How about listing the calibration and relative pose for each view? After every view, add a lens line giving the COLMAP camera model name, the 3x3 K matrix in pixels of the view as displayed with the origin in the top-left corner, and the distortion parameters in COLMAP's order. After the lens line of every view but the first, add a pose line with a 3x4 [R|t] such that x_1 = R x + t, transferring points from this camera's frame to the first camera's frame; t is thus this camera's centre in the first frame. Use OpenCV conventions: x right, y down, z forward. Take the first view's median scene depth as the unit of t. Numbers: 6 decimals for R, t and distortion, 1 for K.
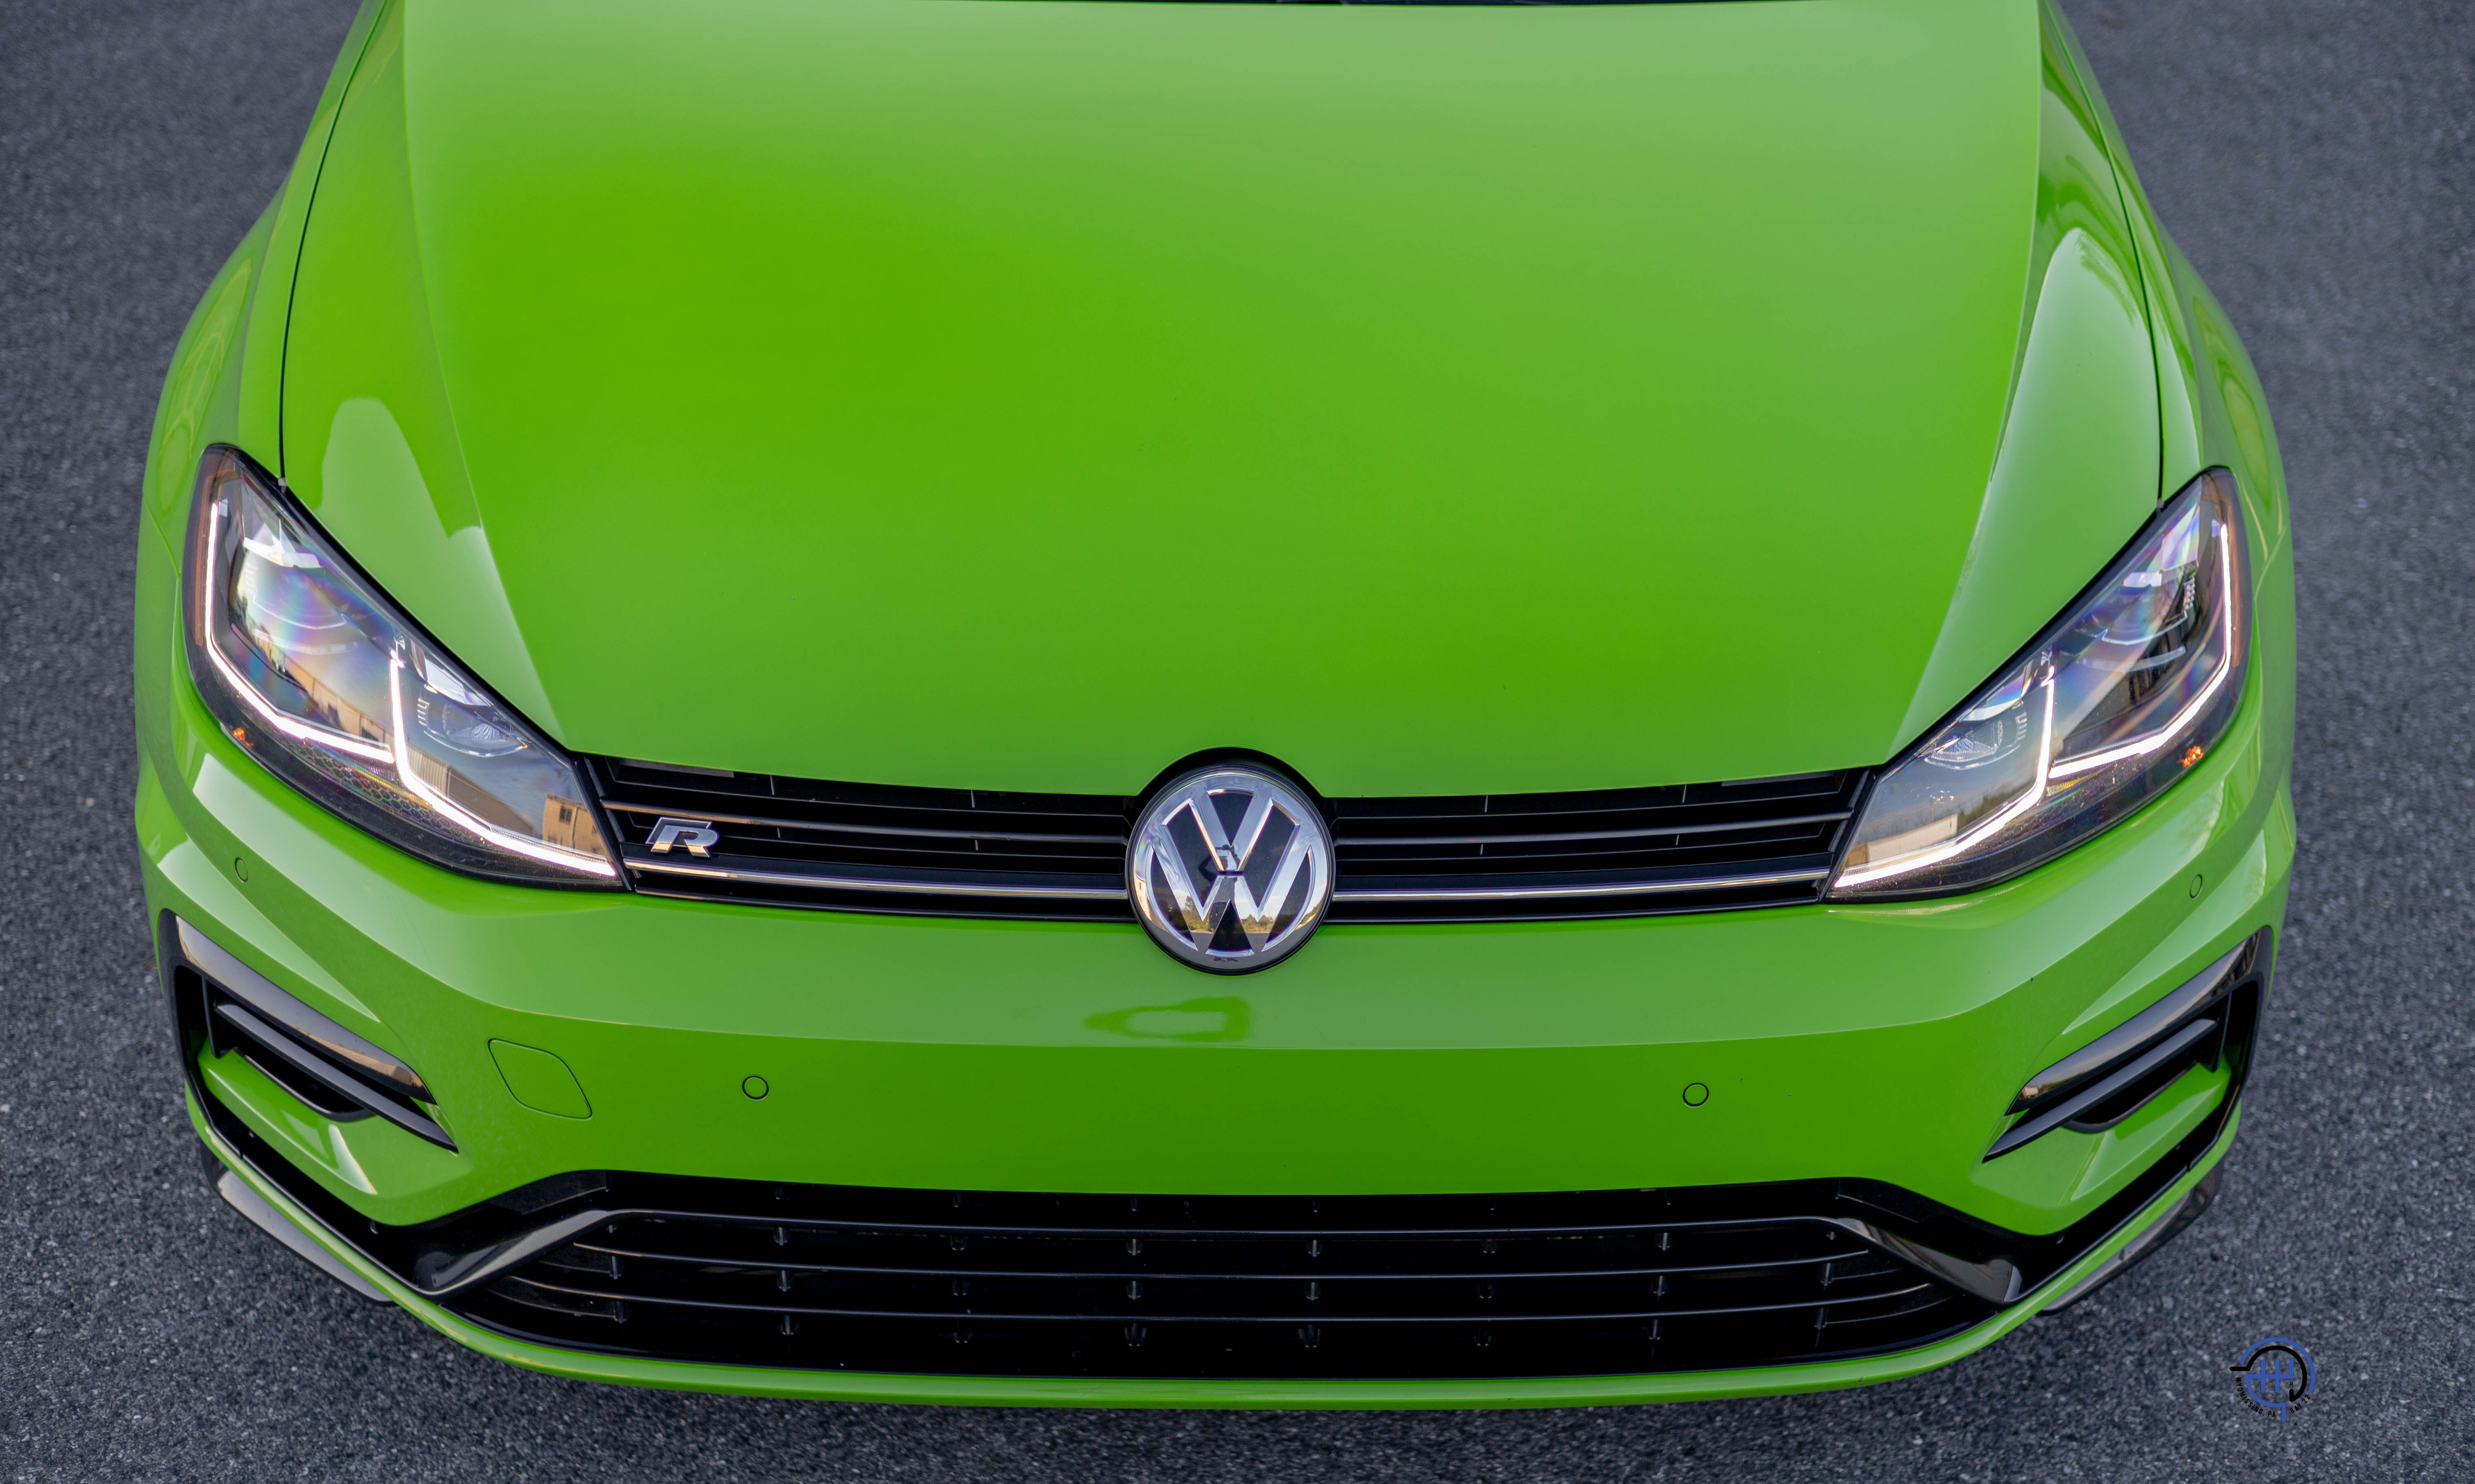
lens RADIAL K [[3605.9, 0, 1272.4], [0, 3605.9, 745.4], [0, 0, 1]] dist [0.019333, 0.039413]
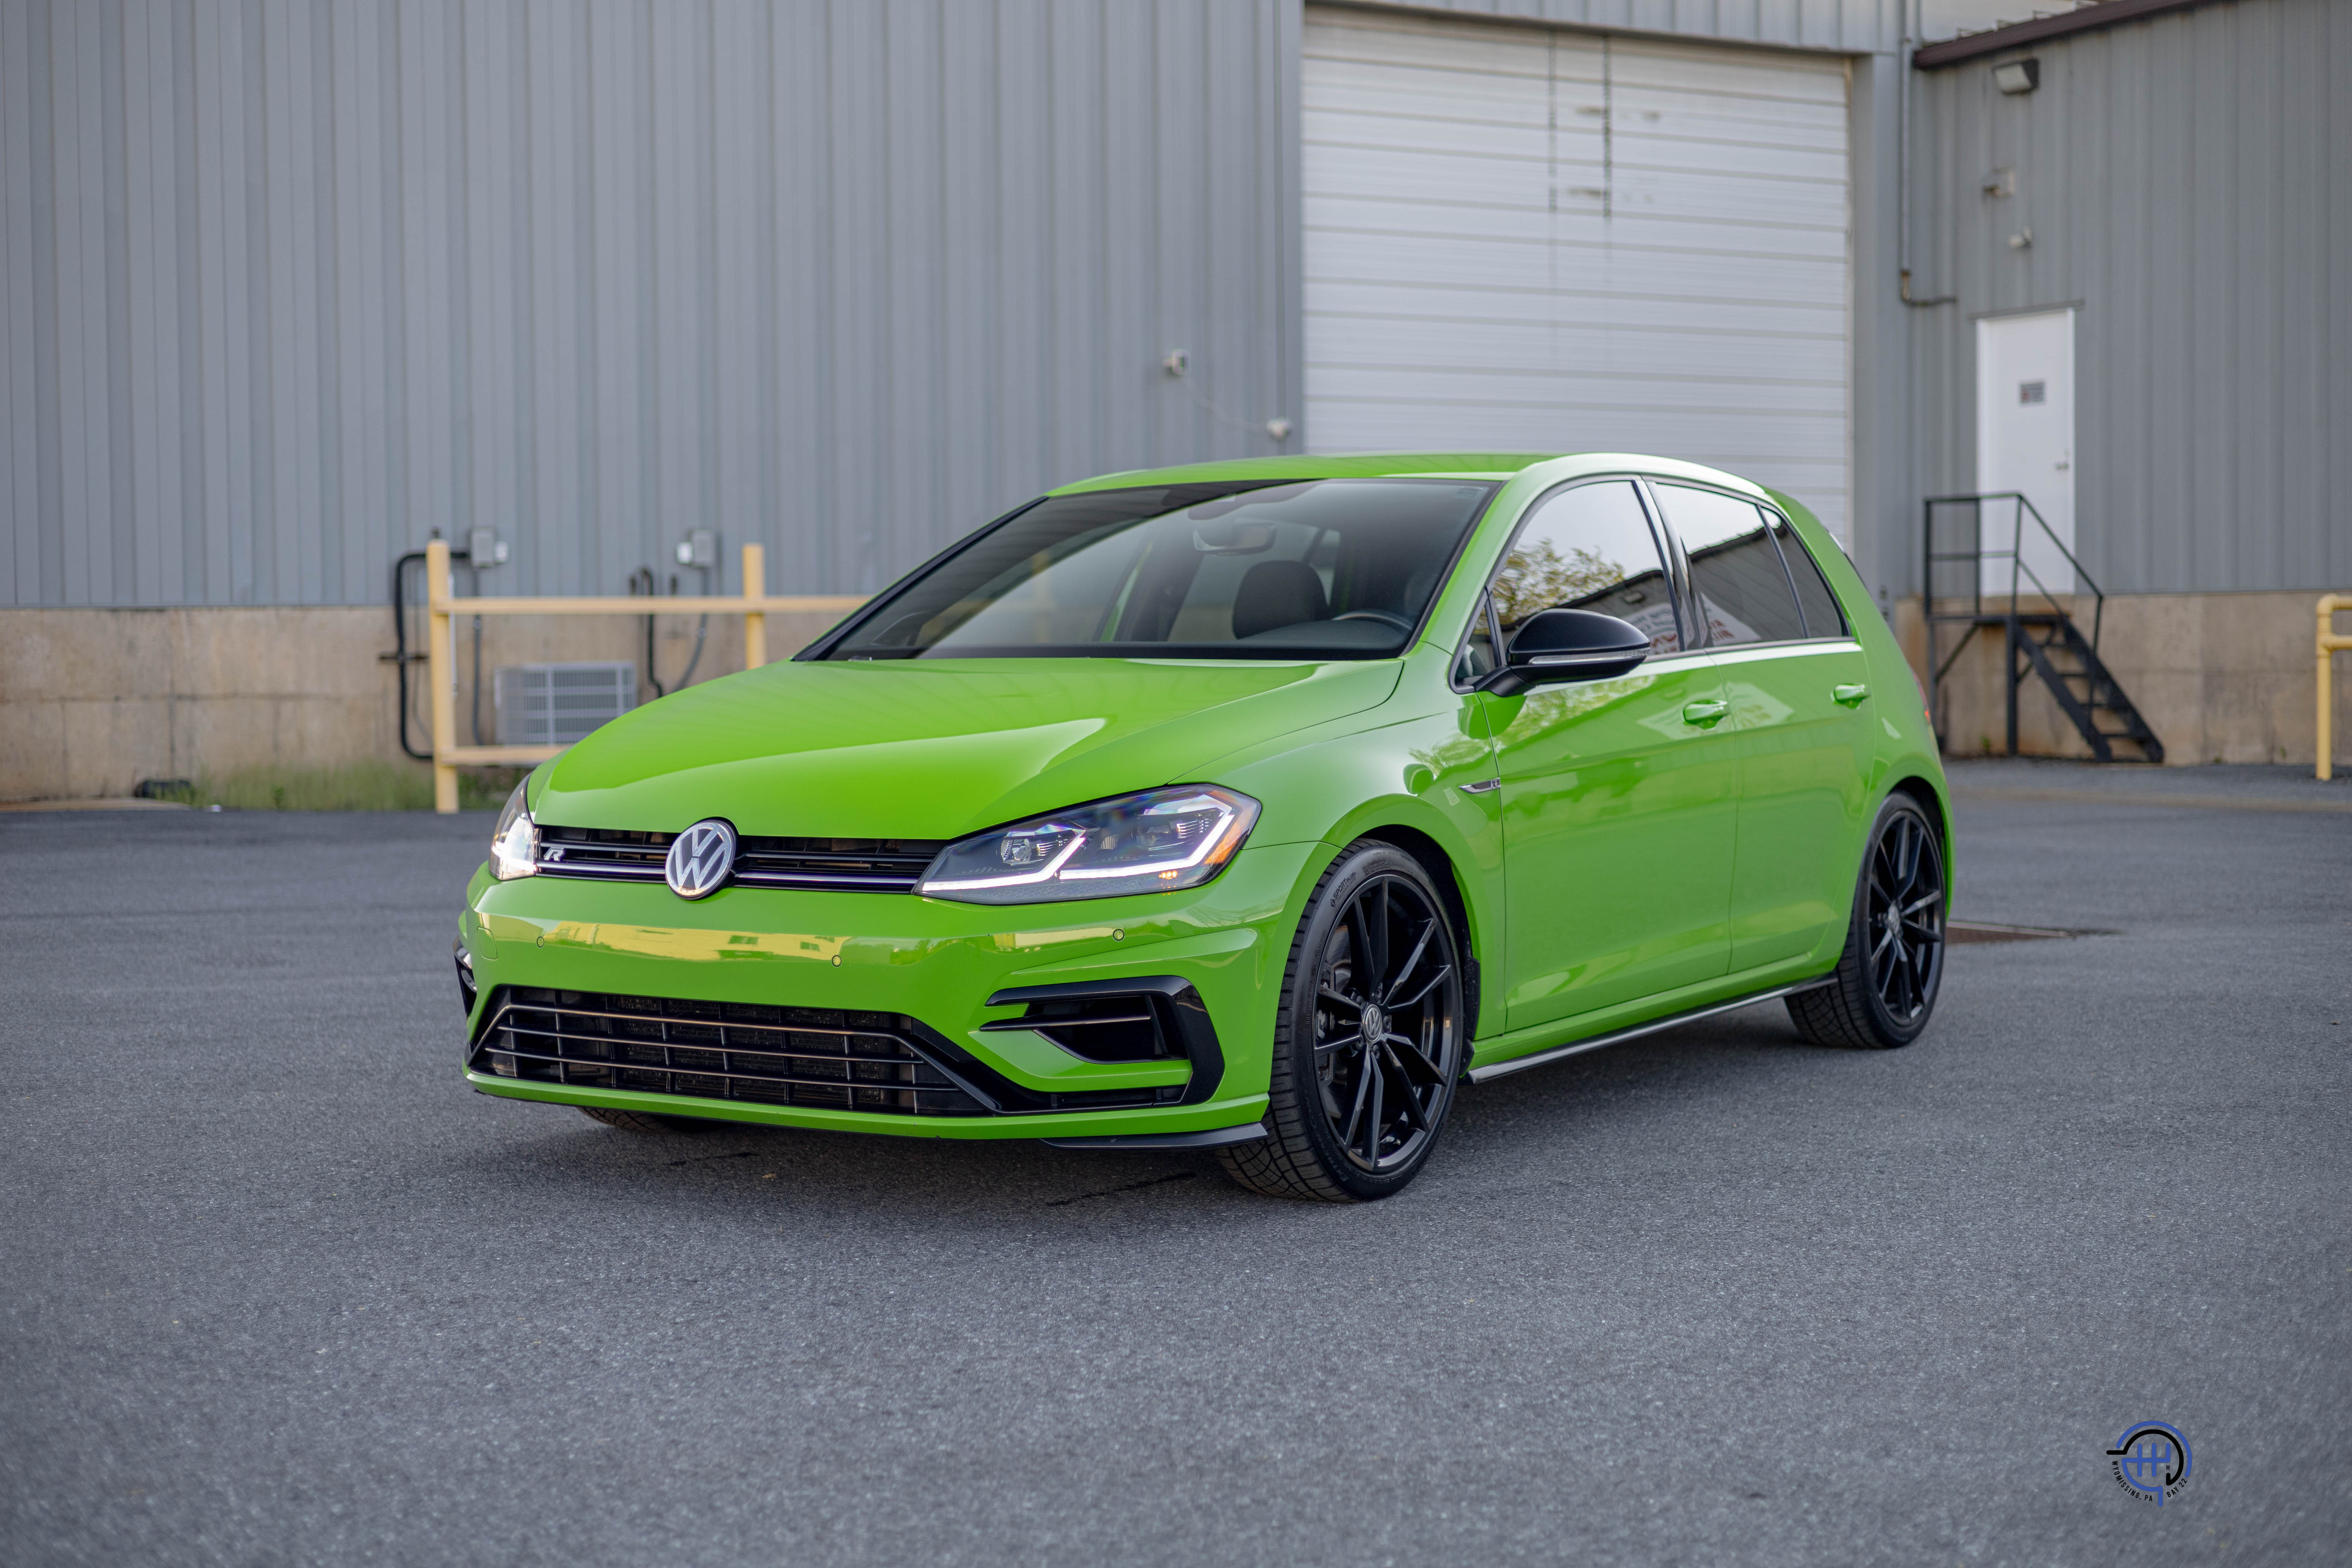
lens RADIAL K [[3308.7, 0, 1176.0], [0, 3308.7, 784.0], [0, 0, 1]] dist [0.032914, -0.050783]
pose [[0.816502, -0.002666, -0.577336, 1.355942], [-0.253291, 0.896960, -0.362362, 0.629710], [0.518814, 0.442103, 0.731695, -0.450877]]
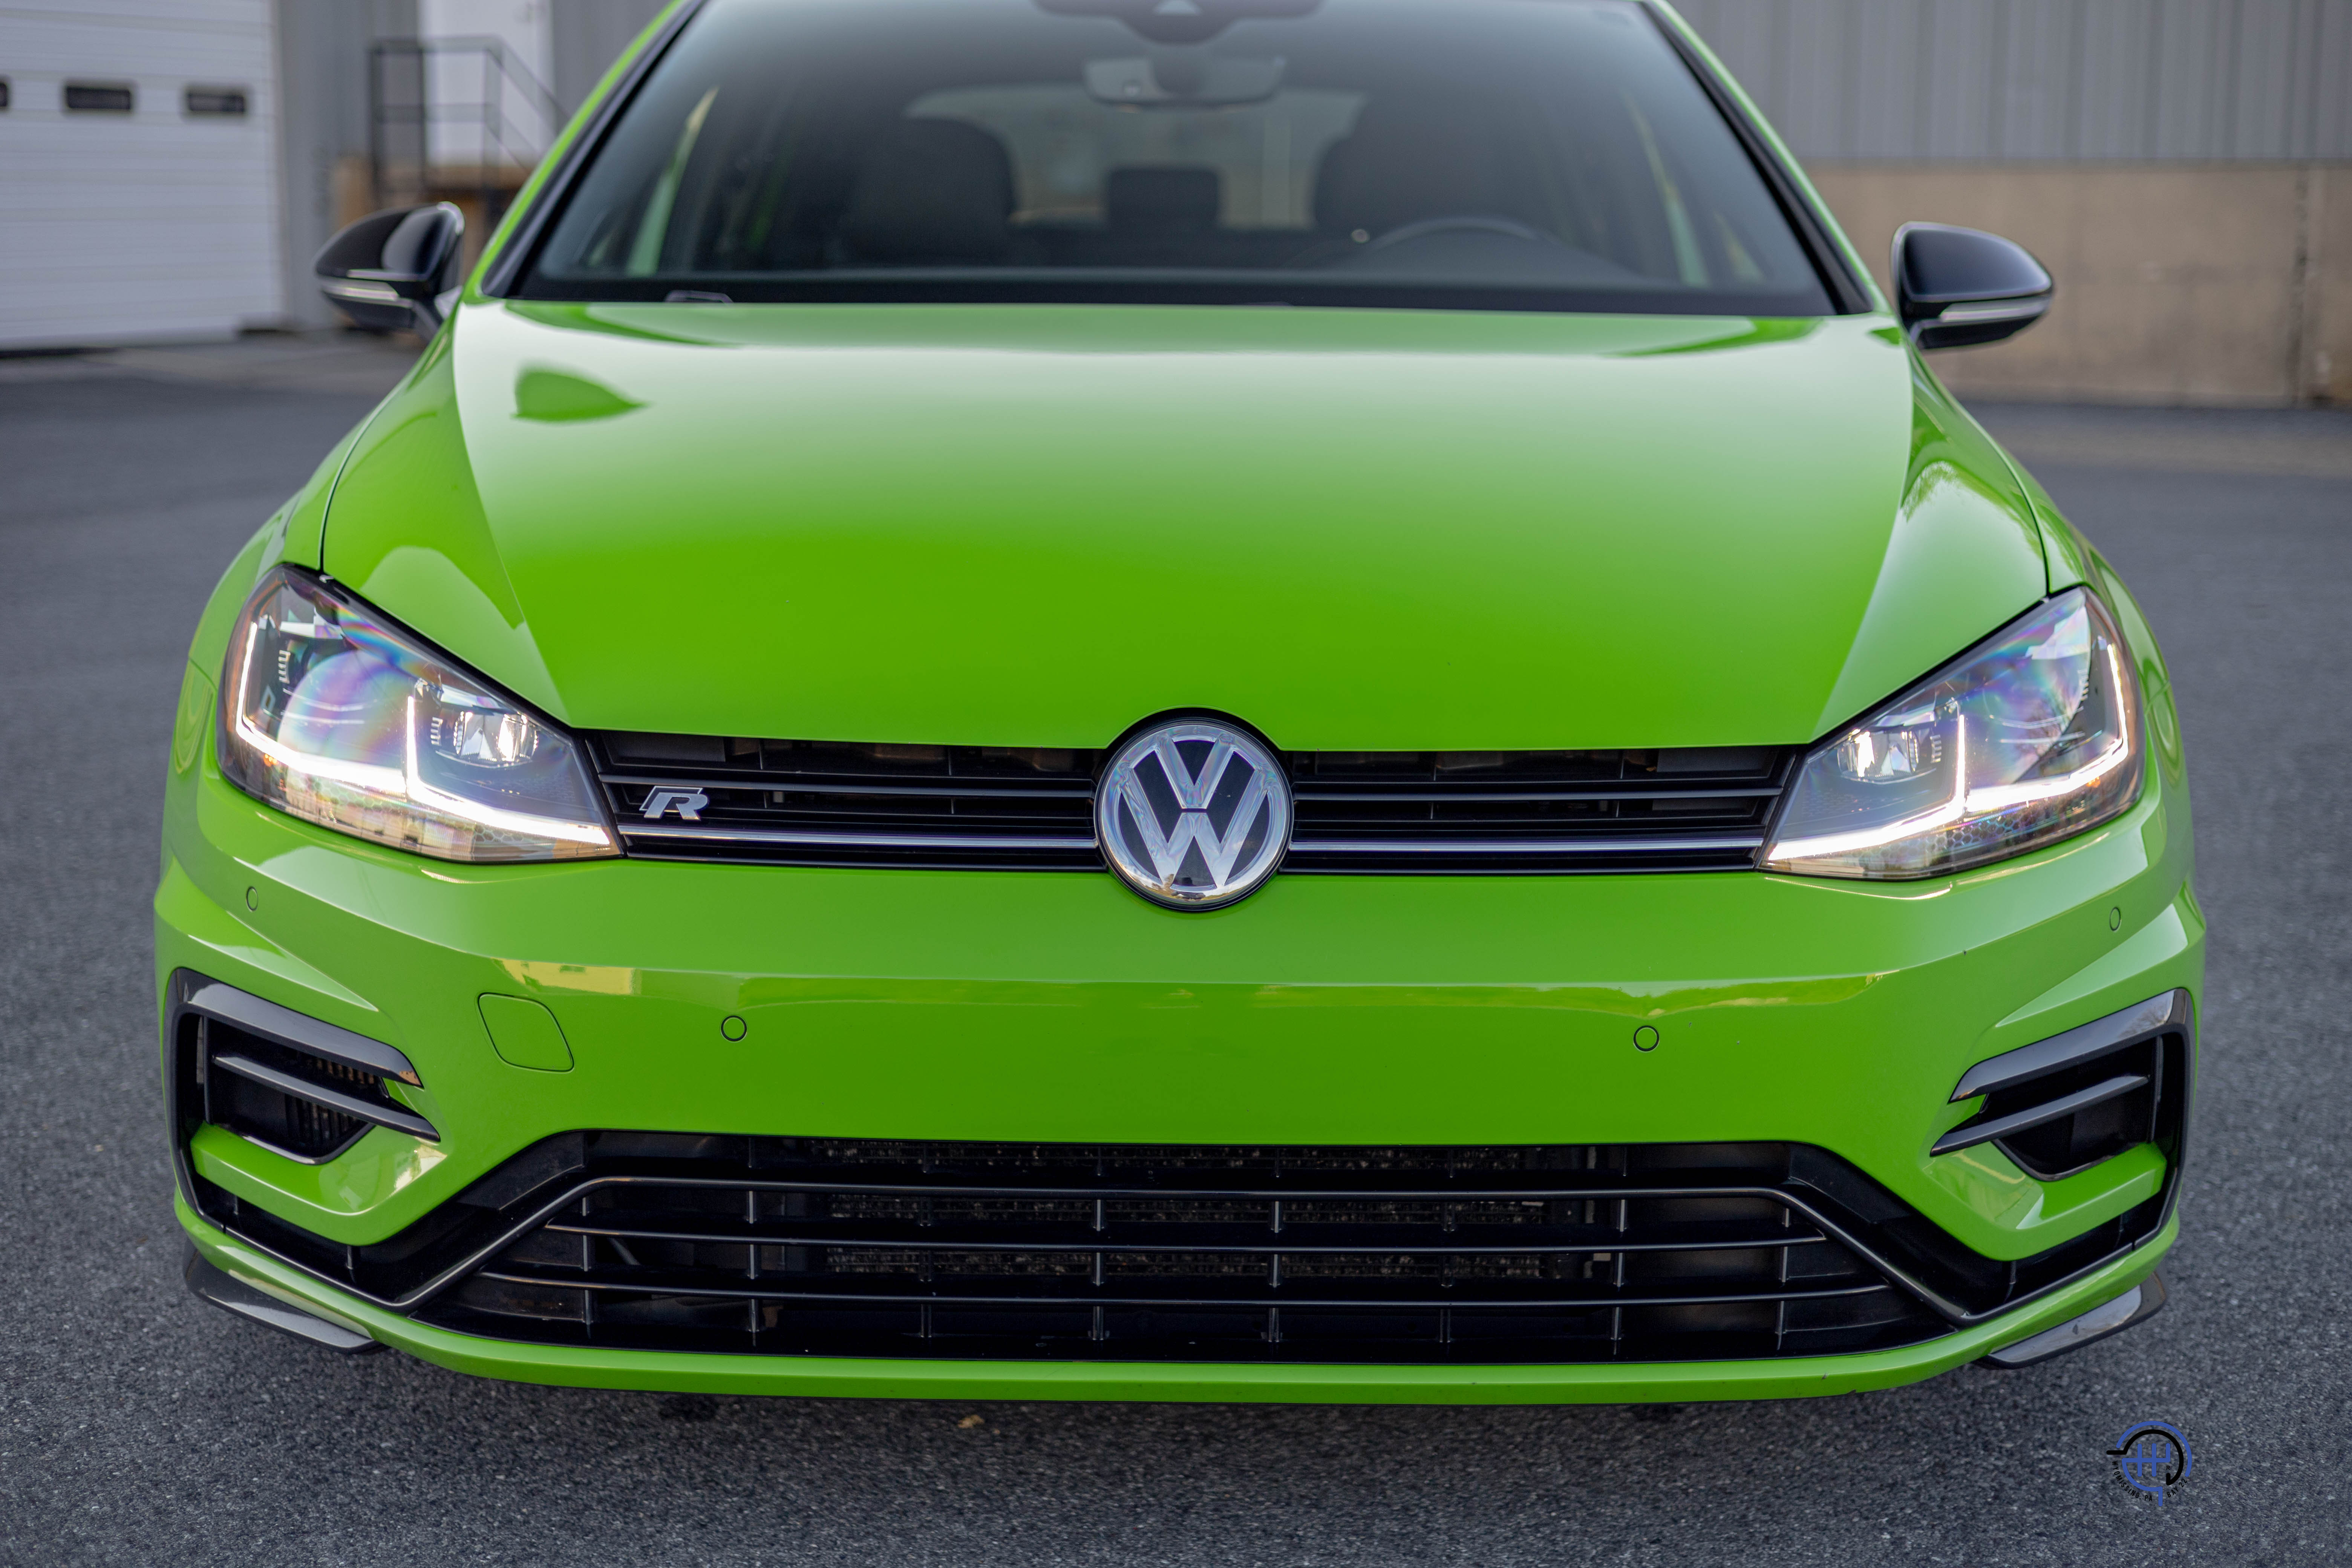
lens RADIAL K [[3308.7, 0, 1176.0], [0, 3308.7, 784.0], [0, 0, 1]] dist [0.032914, -0.050783]
pose [[0.999964, -0.004021, -0.007518, -0.008248], [0.001402, 0.947351, -0.320194, 0.288307], [0.008409, 0.320172, 0.947322, 0.071132]]
